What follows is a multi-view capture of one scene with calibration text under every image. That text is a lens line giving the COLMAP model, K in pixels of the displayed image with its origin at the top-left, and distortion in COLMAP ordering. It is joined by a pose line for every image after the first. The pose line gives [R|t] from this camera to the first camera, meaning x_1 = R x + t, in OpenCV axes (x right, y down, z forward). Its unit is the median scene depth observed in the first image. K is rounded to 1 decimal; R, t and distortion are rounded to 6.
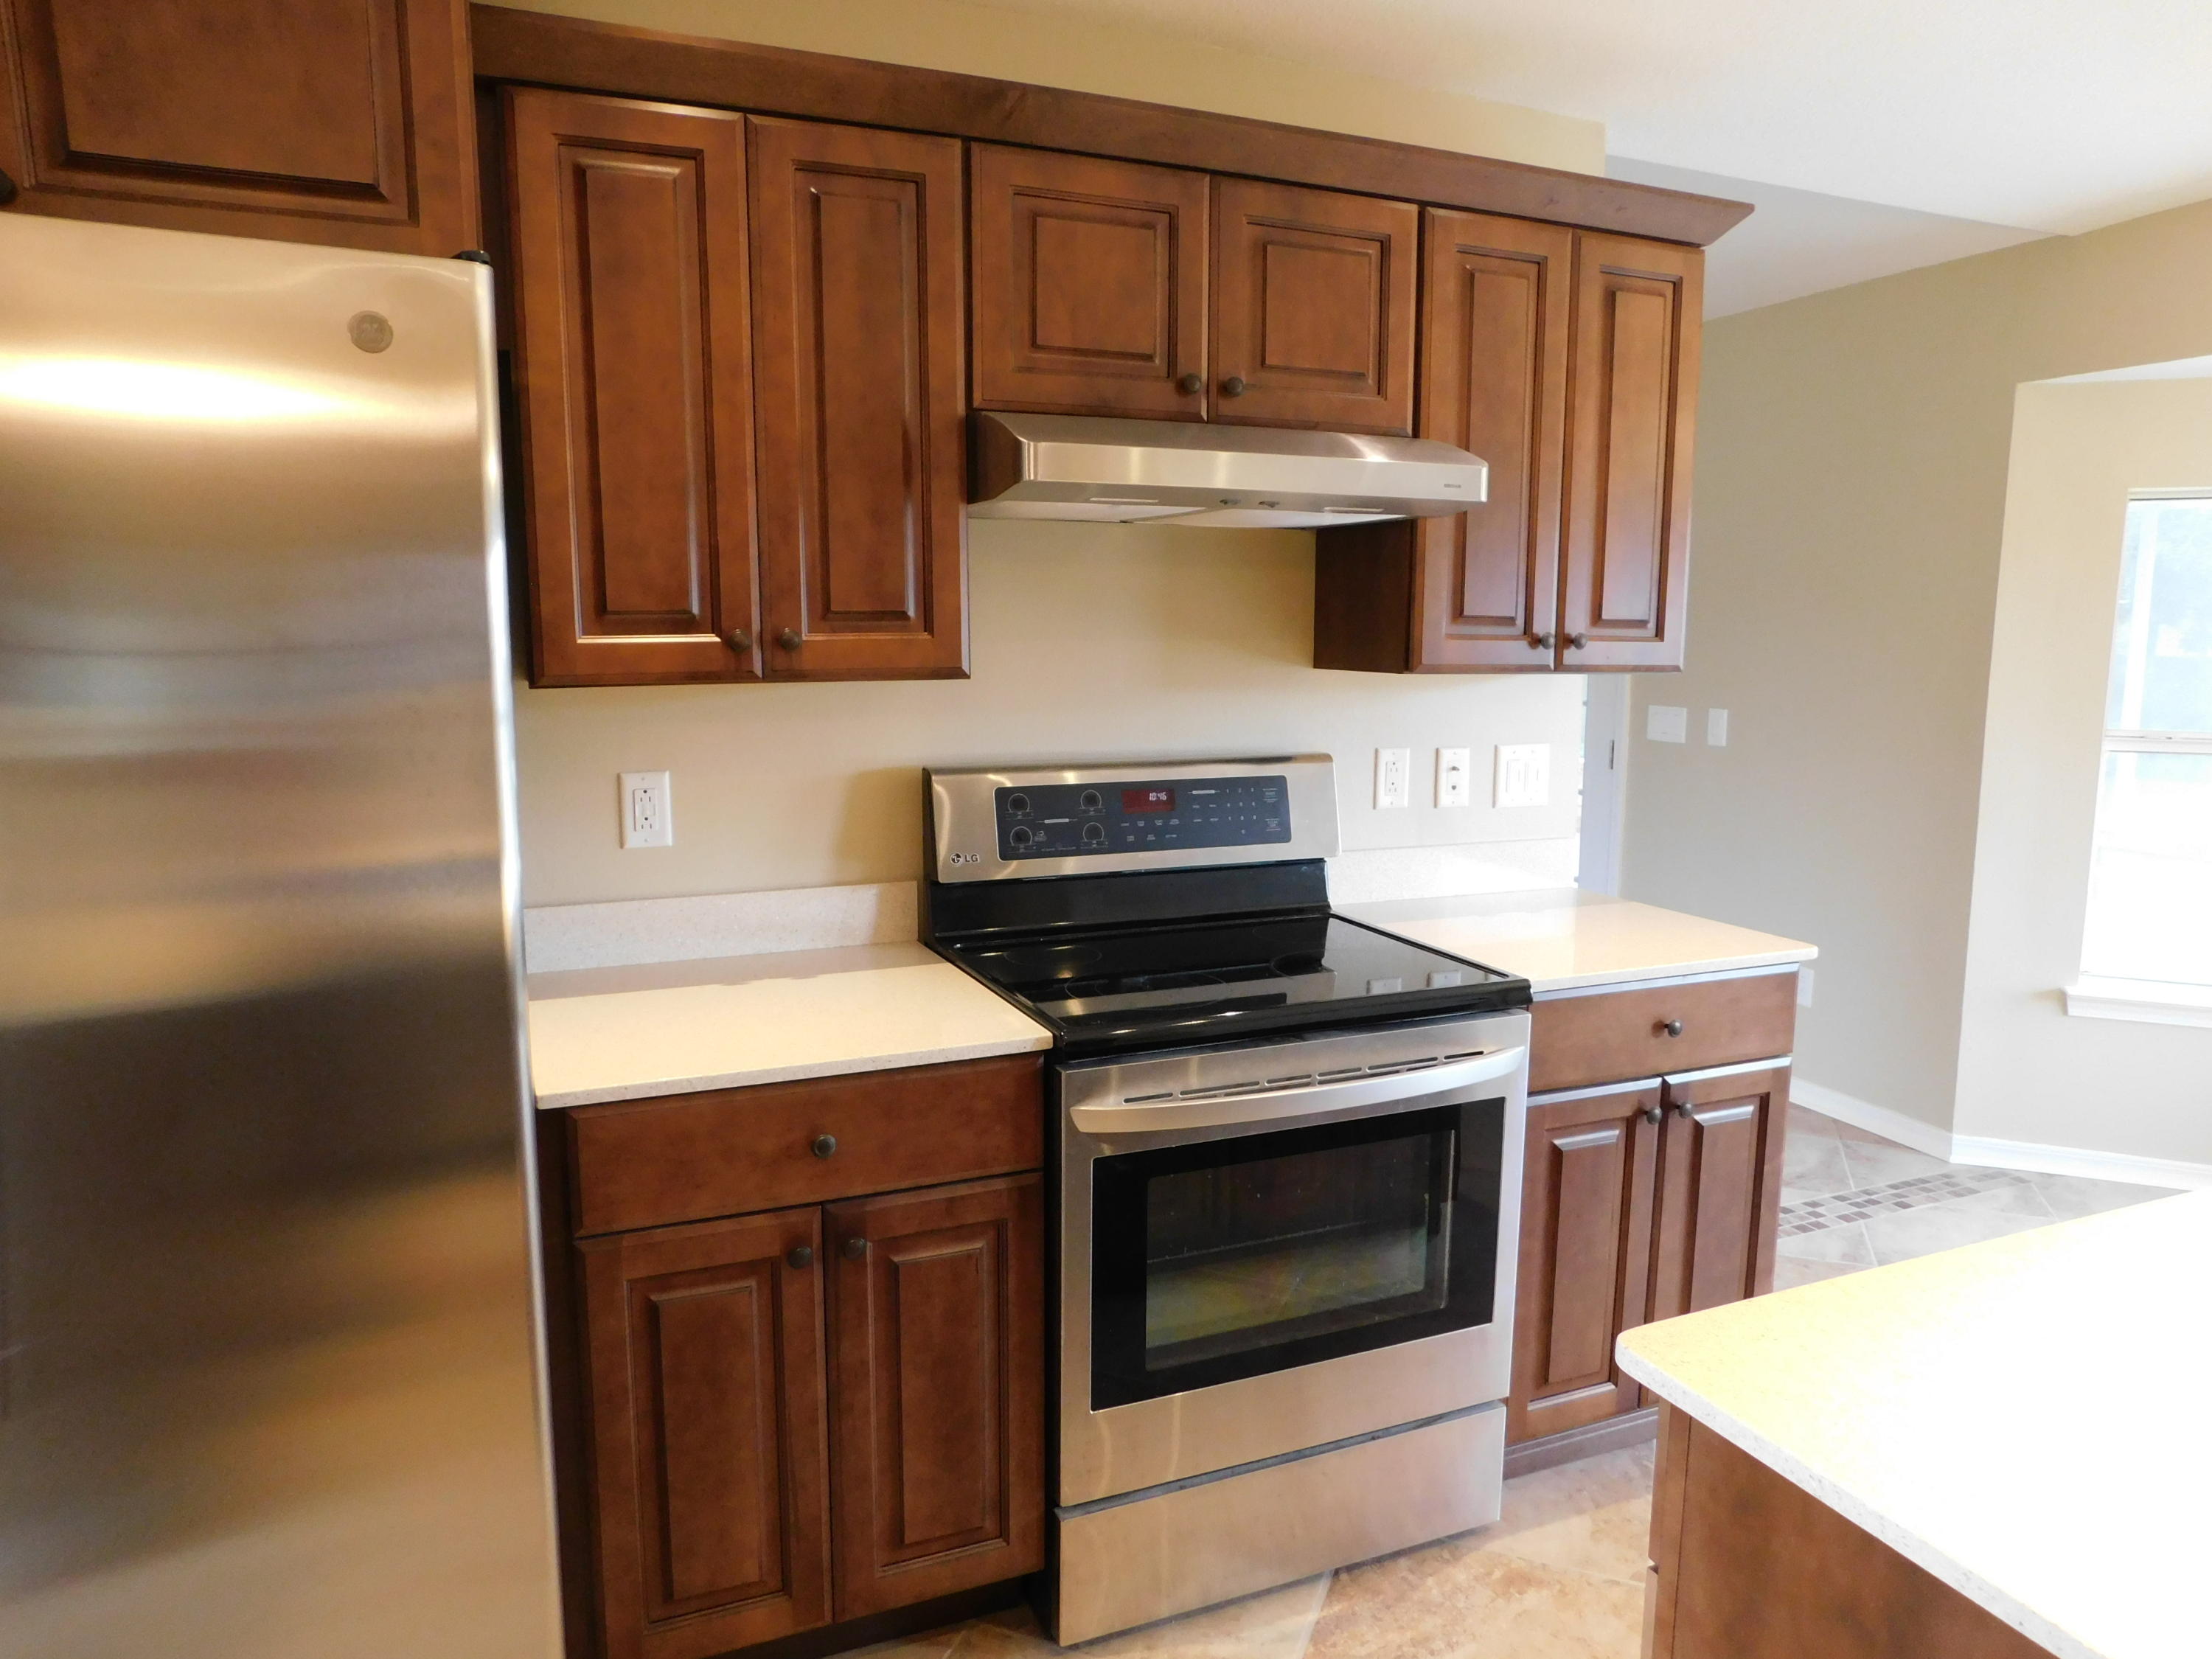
lens RADIAL K [[1464.1, 0, 1114.6], [0, 1464.1, 823.8], [0, 0, 1]] dist [-0.067123, 0.052312]
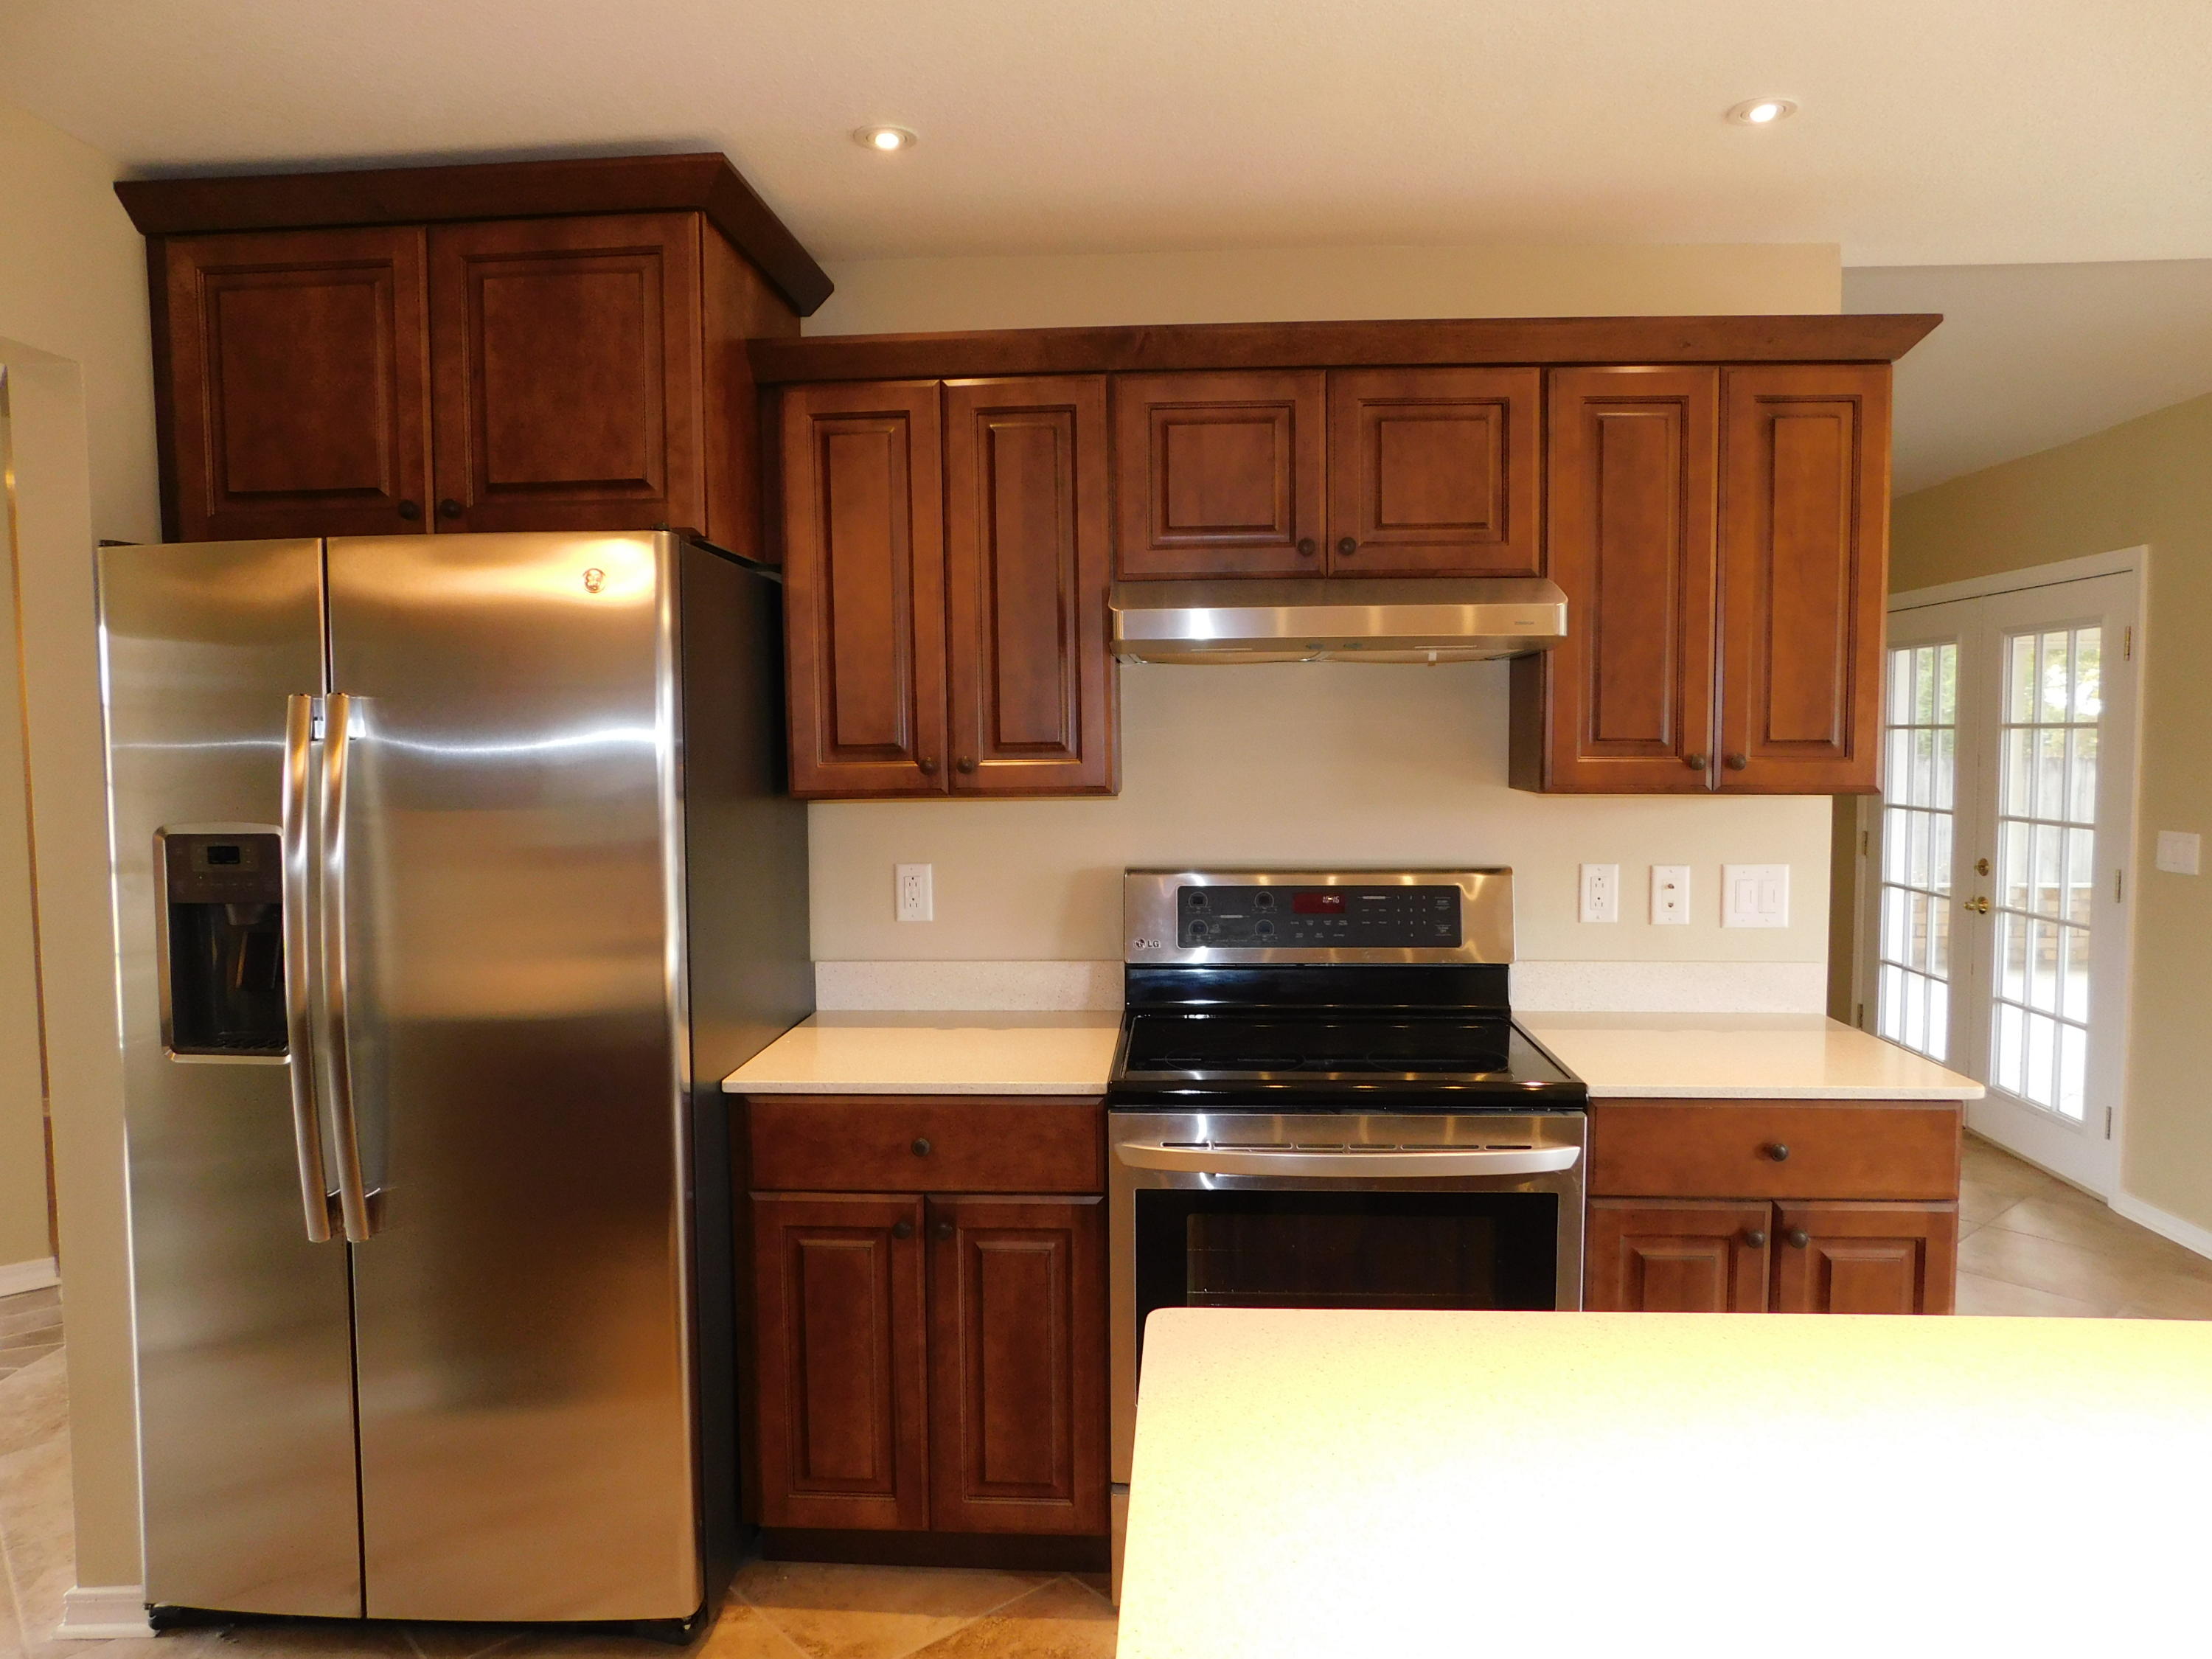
lens RADIAL K [[1464.1, 0, 1114.6], [0, 1464.1, 823.8], [0, 0, 1]] dist [-0.067123, 0.052312]
pose [[0.893126, 0.016178, -0.449515, 0.479433], [-0.050554, 0.996631, -0.064576, 0.005070], [0.446956, 0.080400, 0.890936, -0.108707]]
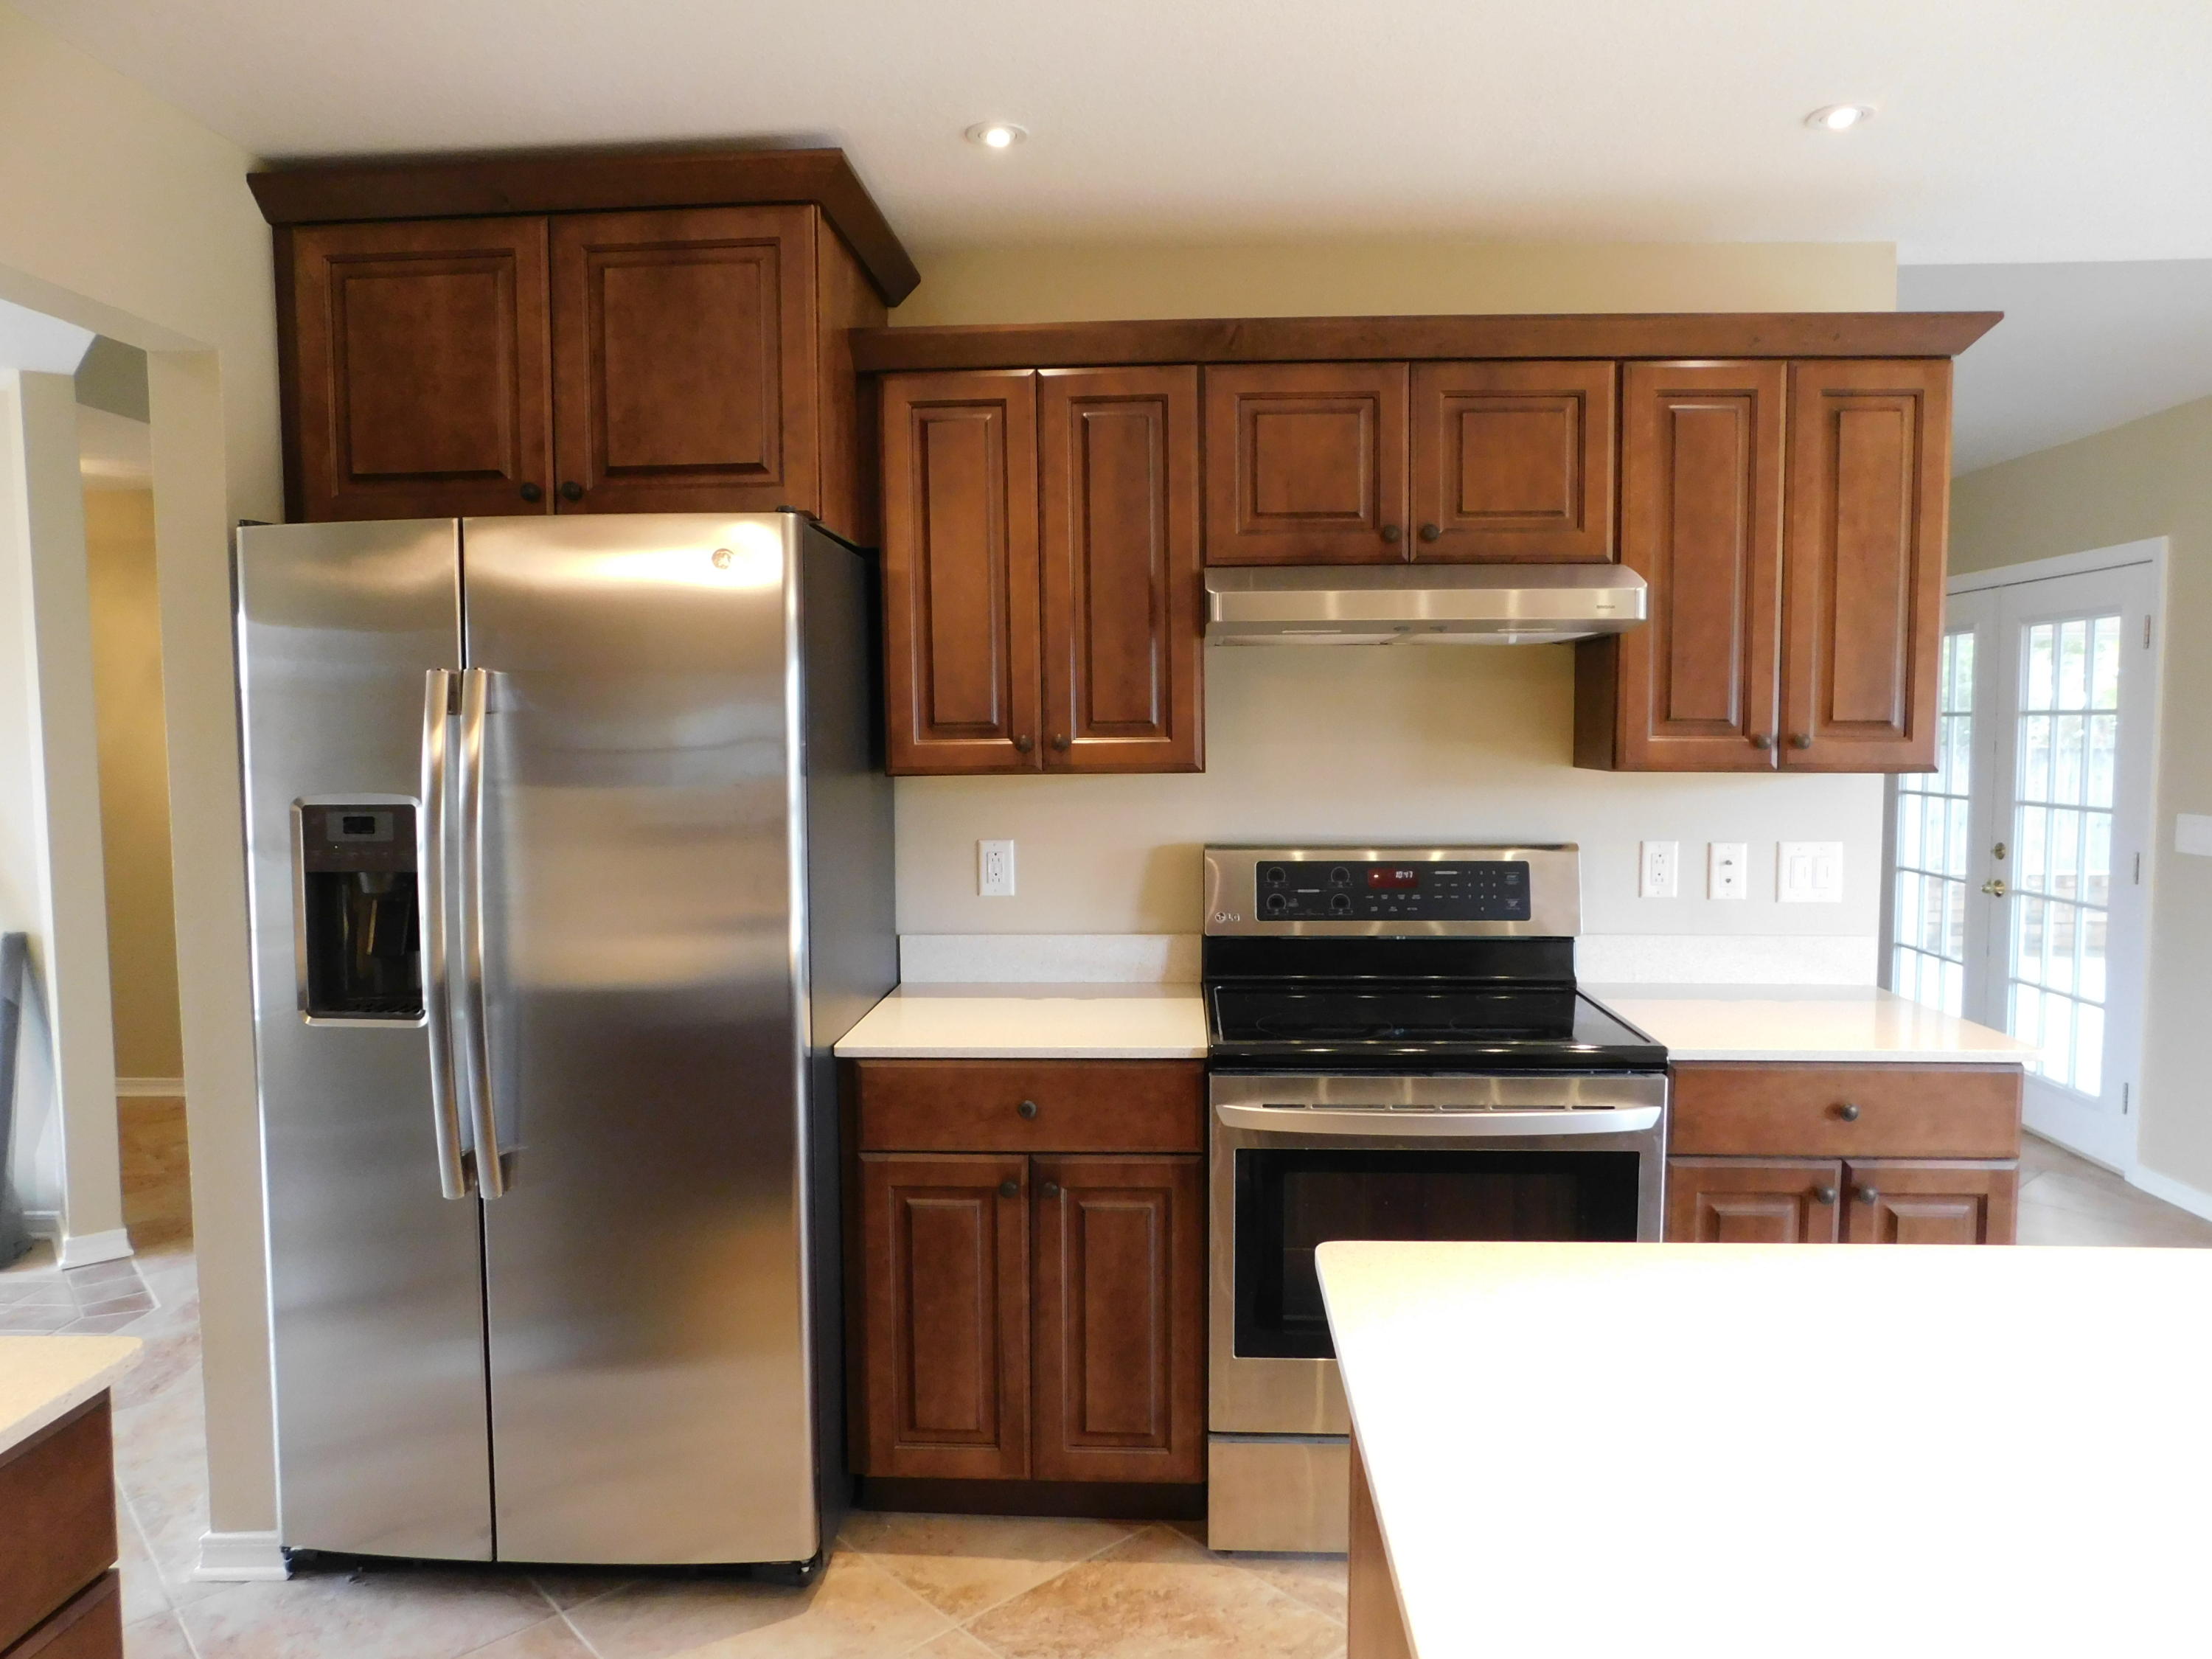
lens RADIAL K [[1464.1, 0, 1114.6], [0, 1464.1, 823.8], [0, 0, 1]] dist [-0.067123, 0.052312]
pose [[0.897553, 0.020802, -0.440415, 0.415610], [-0.051854, 0.996935, -0.058589, 0.026191], [0.437846, 0.075424, 0.895881, -0.189987]]
